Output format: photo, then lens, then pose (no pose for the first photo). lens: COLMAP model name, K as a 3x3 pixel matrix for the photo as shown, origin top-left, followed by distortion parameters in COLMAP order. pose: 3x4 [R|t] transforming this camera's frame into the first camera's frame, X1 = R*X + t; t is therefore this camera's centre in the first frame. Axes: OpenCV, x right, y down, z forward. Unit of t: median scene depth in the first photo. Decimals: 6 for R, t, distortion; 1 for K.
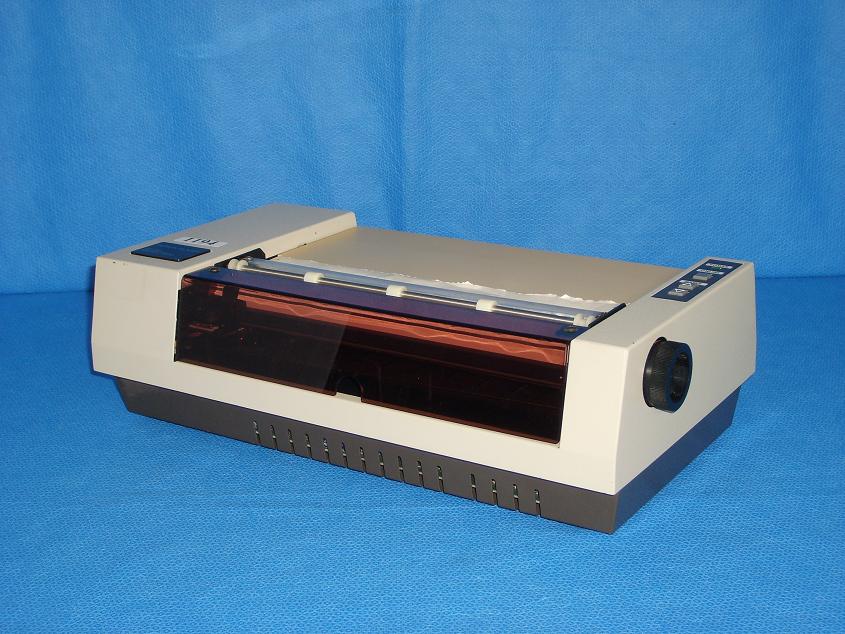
lens RADIAL K [[1317.5, 0, 422.5], [0, 1317.5, 317.0], [0, 0, 1]] dist [-0.016294, -0.102733]
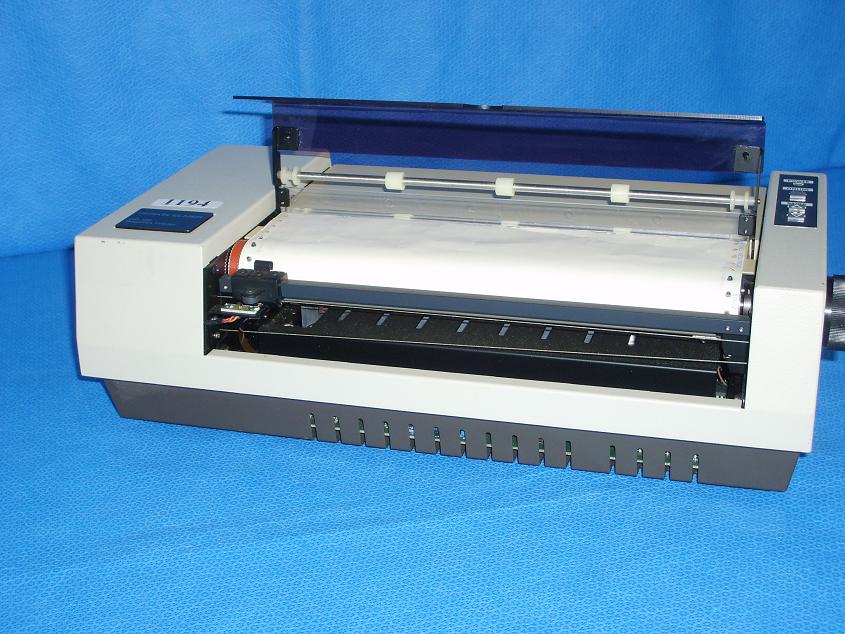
lens RADIAL K [[1317.5, 0, 422.5], [0, 1317.5, 317.0], [0, 0, 1]] dist [-0.016294, -0.102733]
pose [[0.957645, -0.114333, 0.264279, -0.266560], [0.094680, 0.991787, 0.085986, -0.046213], [-0.271940, -0.057322, 0.960606, 0.170067]]
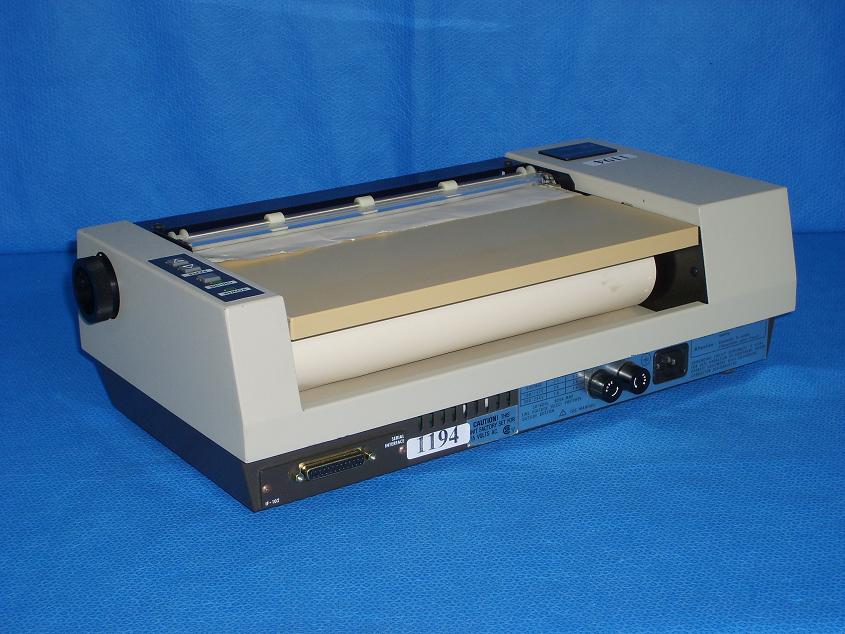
lens RADIAL K [[1518.7, 0, 422.5], [0, 1518.7, 317.0], [0, 0, 1]] dist [0.006604, -0.137063]
pose [[0.999250, -0.007280, 0.038041, -0.069094], [0.006640, 0.999835, 0.016915, 0.013762], [-0.038158, -0.016650, 0.999133, -0.066575]]
